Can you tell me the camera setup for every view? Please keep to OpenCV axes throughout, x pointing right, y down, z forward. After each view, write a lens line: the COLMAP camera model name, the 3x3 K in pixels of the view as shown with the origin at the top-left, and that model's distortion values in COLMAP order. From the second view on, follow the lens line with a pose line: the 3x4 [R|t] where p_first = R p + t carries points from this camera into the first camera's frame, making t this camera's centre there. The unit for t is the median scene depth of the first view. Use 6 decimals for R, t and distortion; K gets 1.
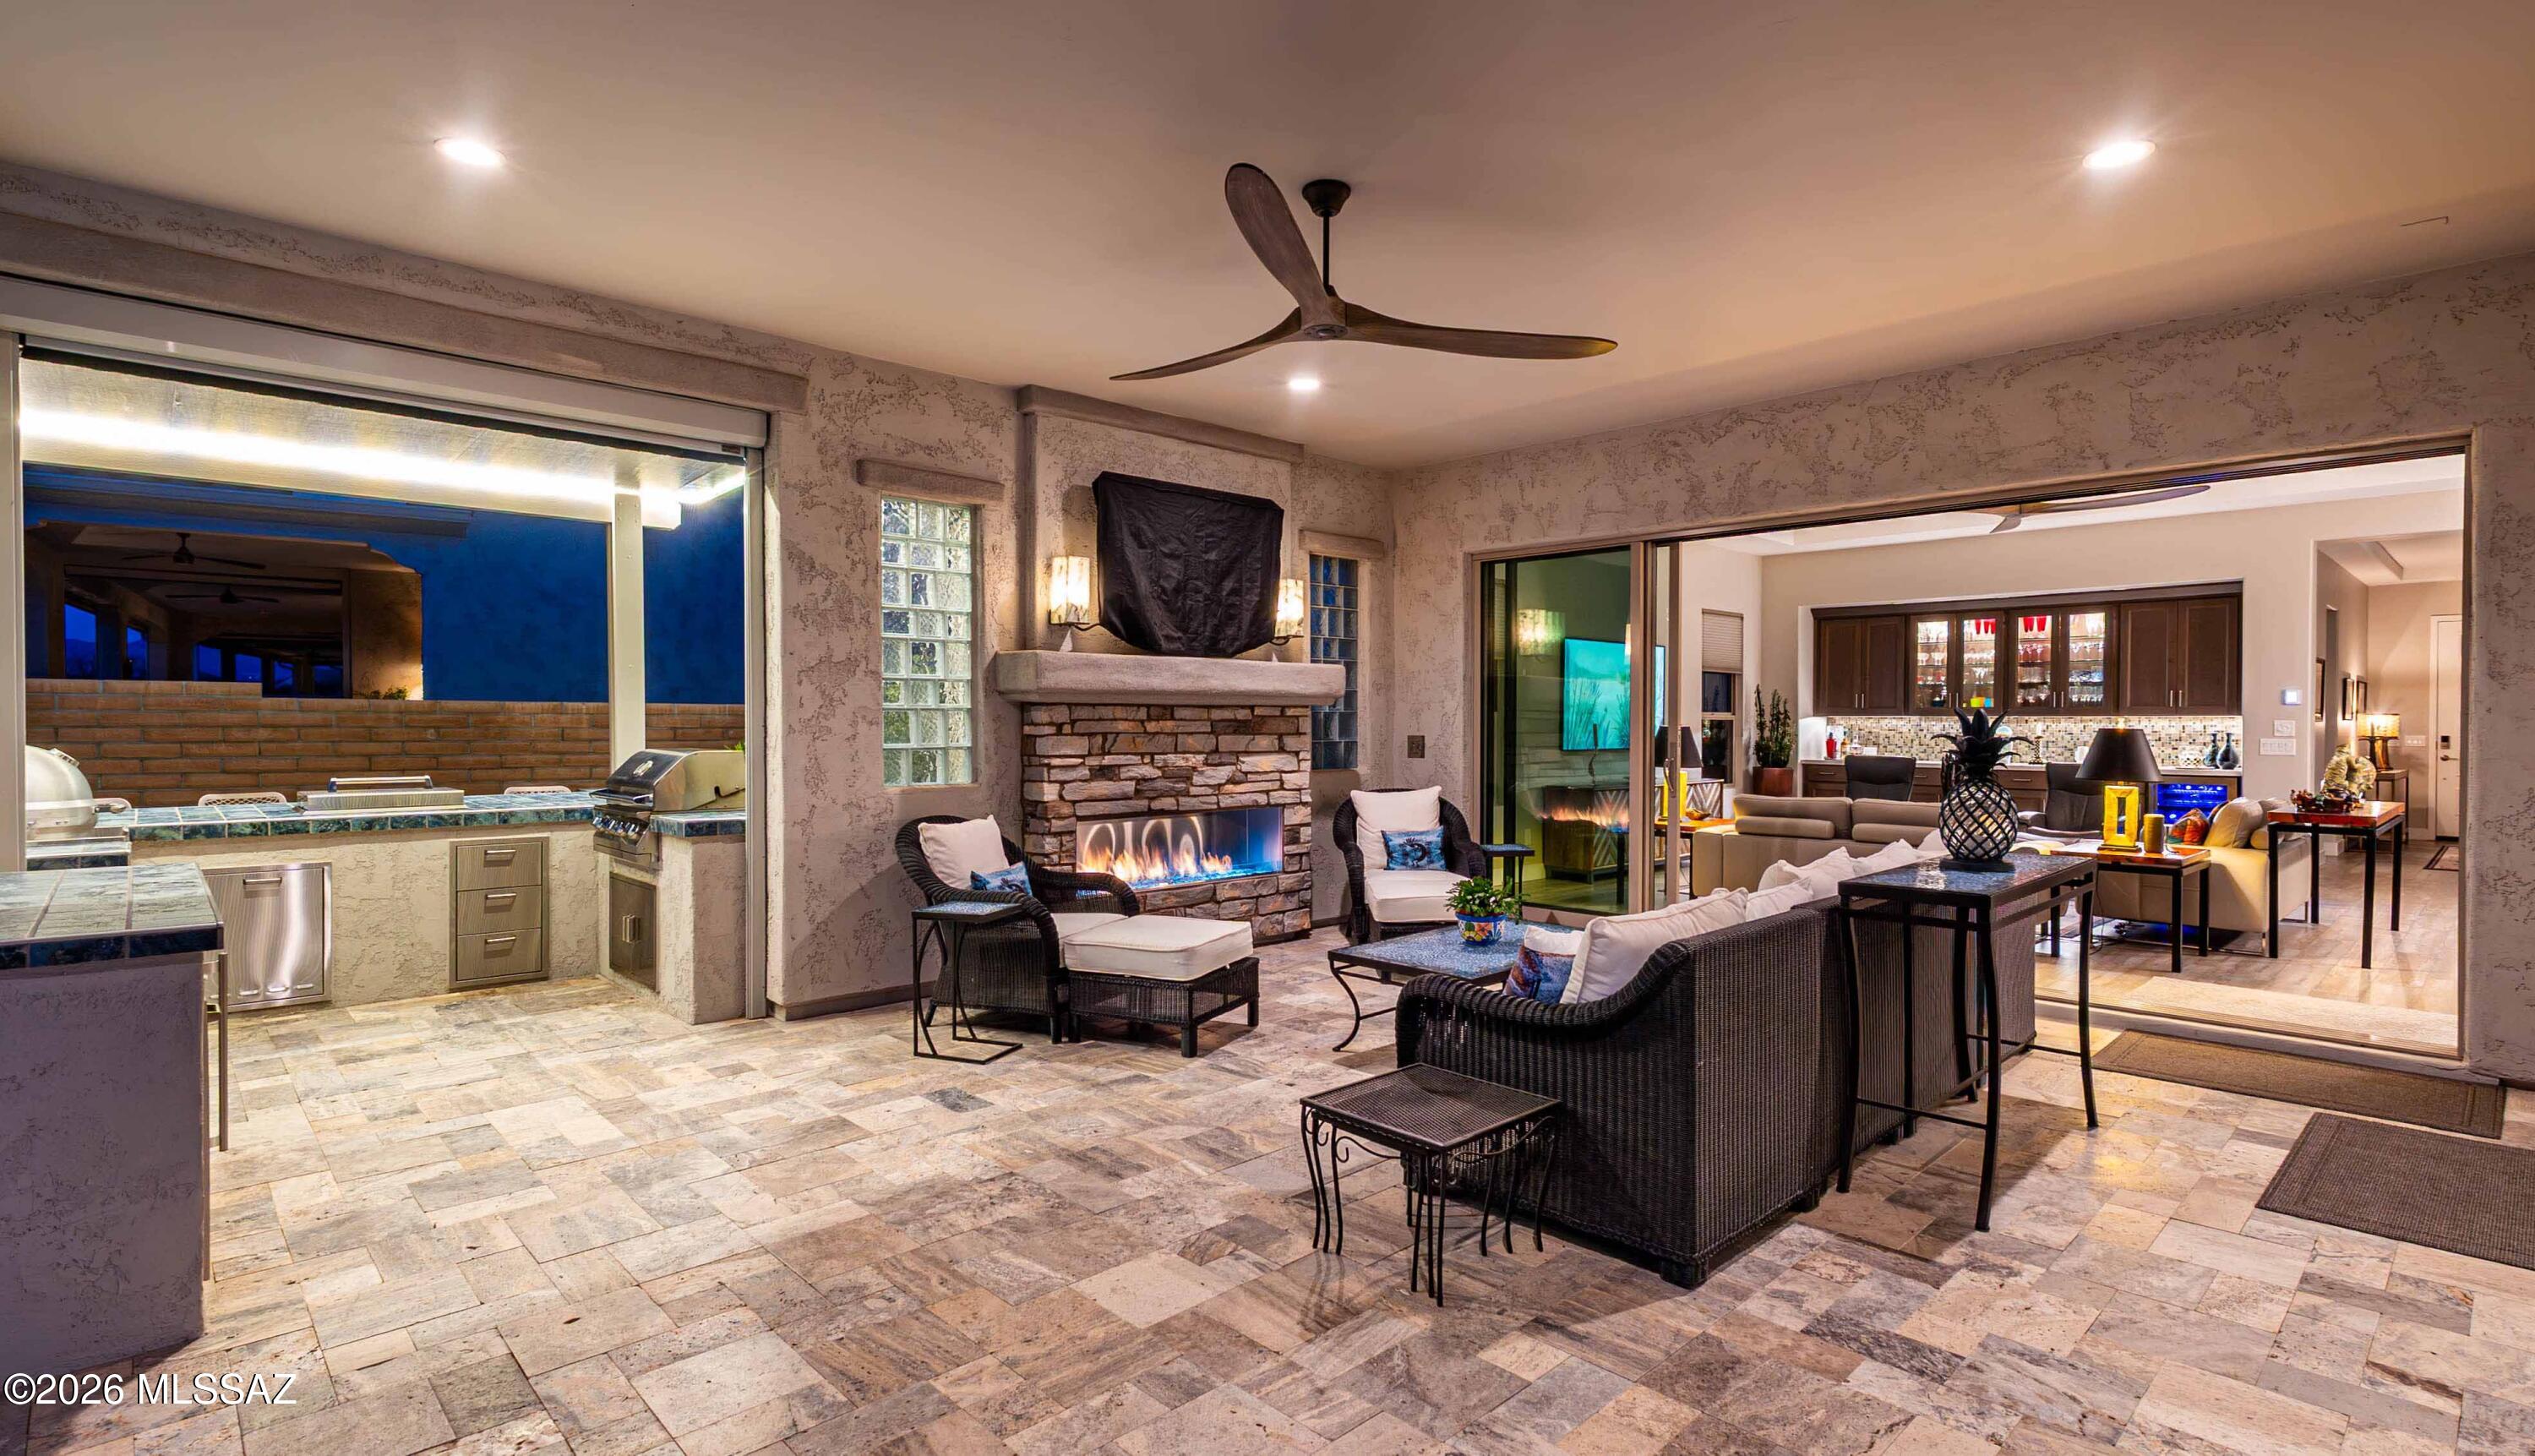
lens RADIAL K [[1208.2, 0, 1273.1], [0, 1208.2, 734.5], [0, 0, 1]] dist [-0.001221, 0.000374]
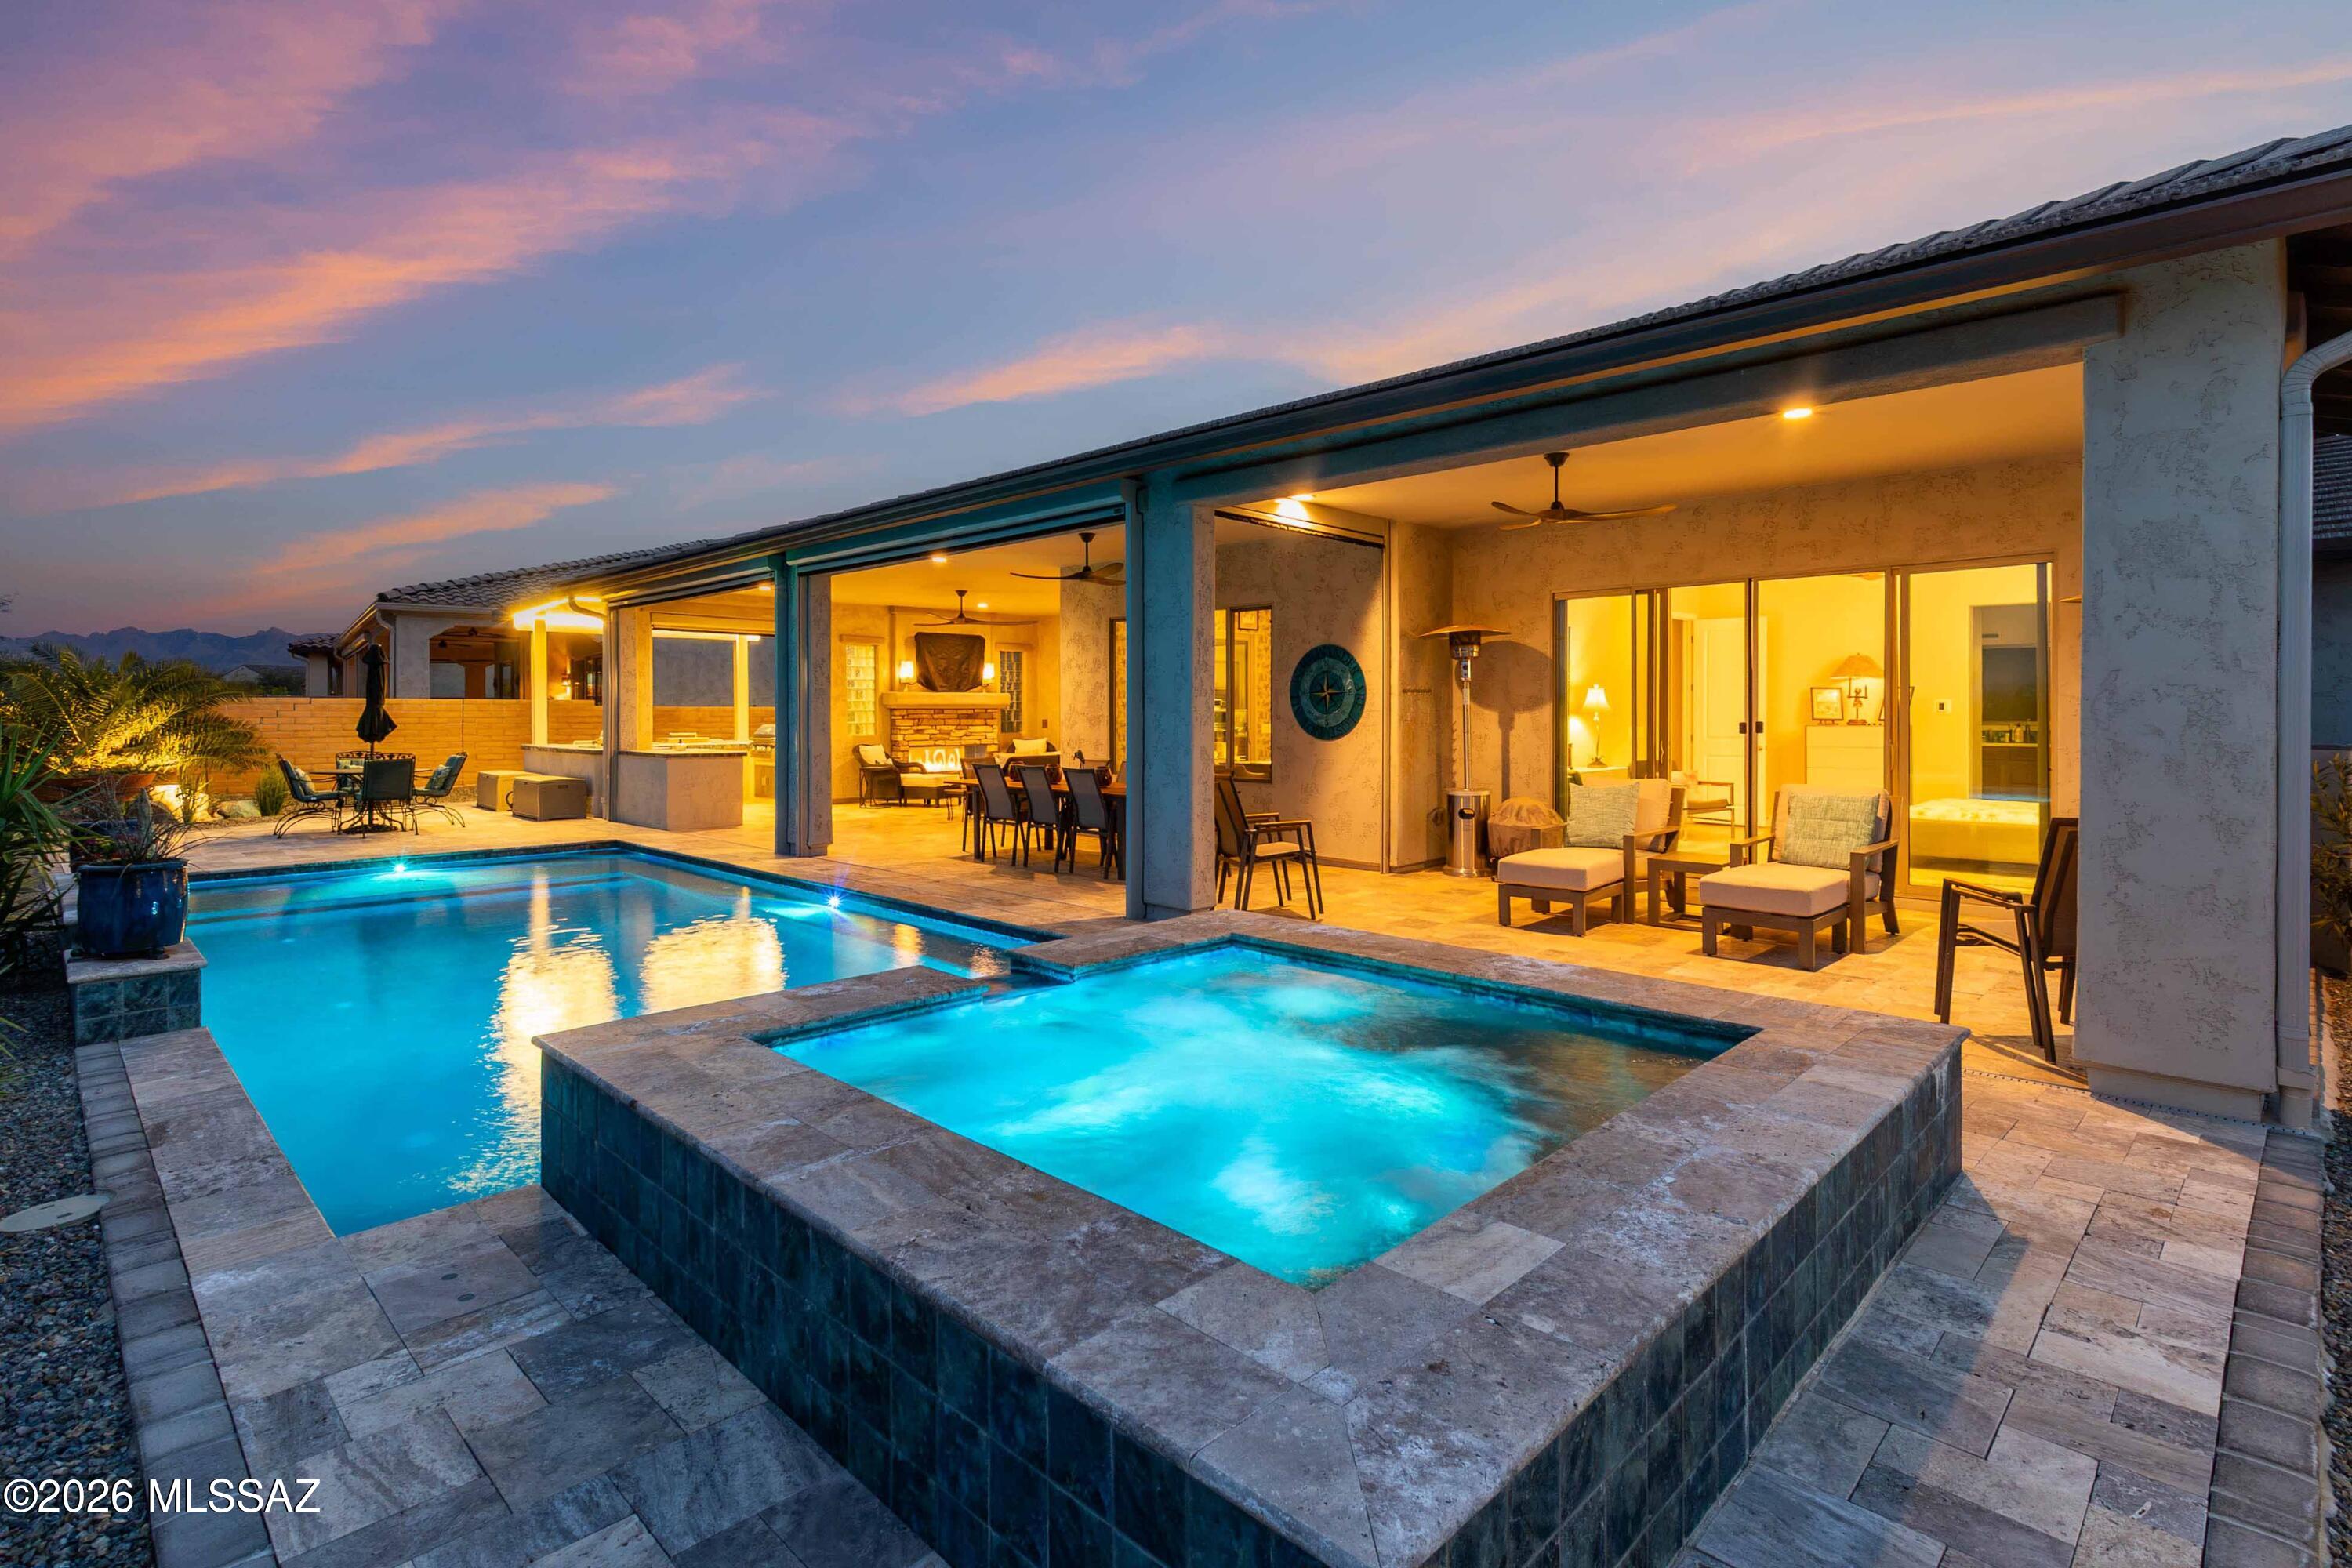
lens RADIAL K [[1132.9, 0, 1149.4], [0, 1132.9, 707.2], [0, 0, 1]] dist [0.002433, -0.000153]
pose [[0.999967, -0.002689, 0.007693, 0.427003], [0.002786, 0.999916, -0.012660, 0.008220], [-0.007658, 0.012681, 0.999890, -1.885867]]
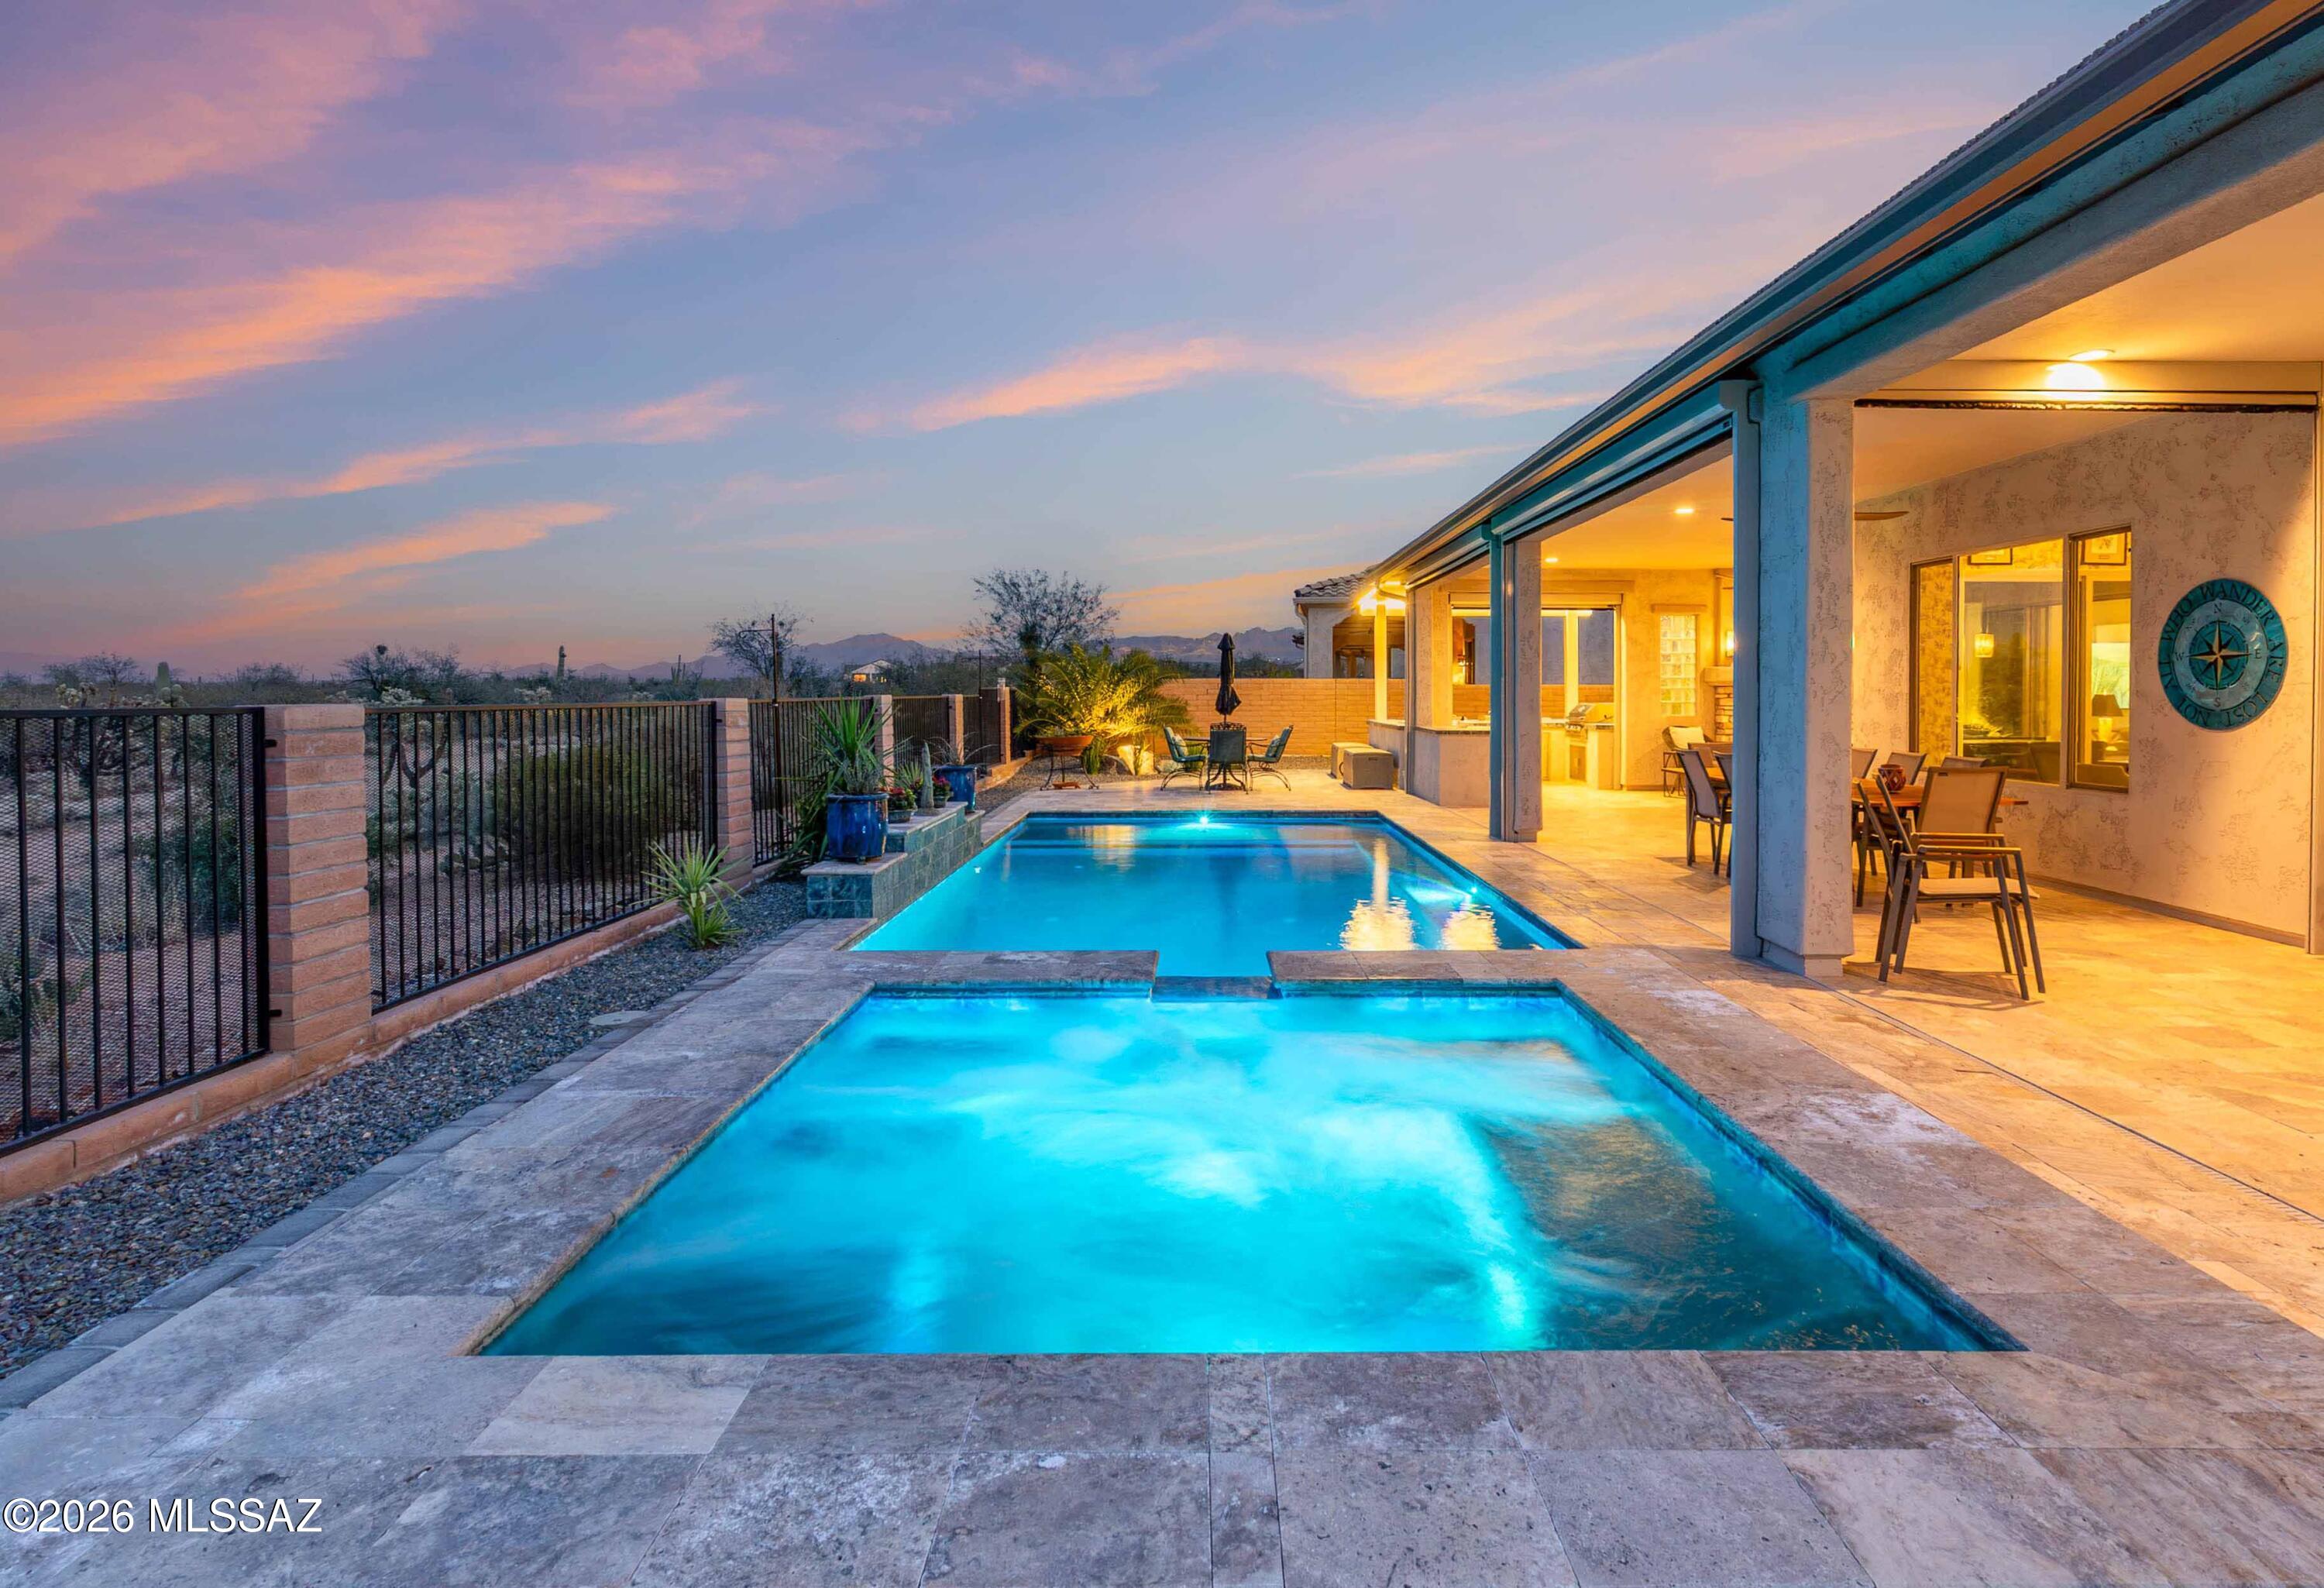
lens RADIAL K [[1160.2, 0, 1196.2], [0, 1160.2, 706.3], [0, 0, 1]] dist [0.002630, 0.000080]
pose [[0.720958, 0.005604, -0.692956, 0.752884], [-0.003762, 0.999984, 0.004173, 0.012740], [0.692969, -0.000402, 0.720967, -1.668256]]
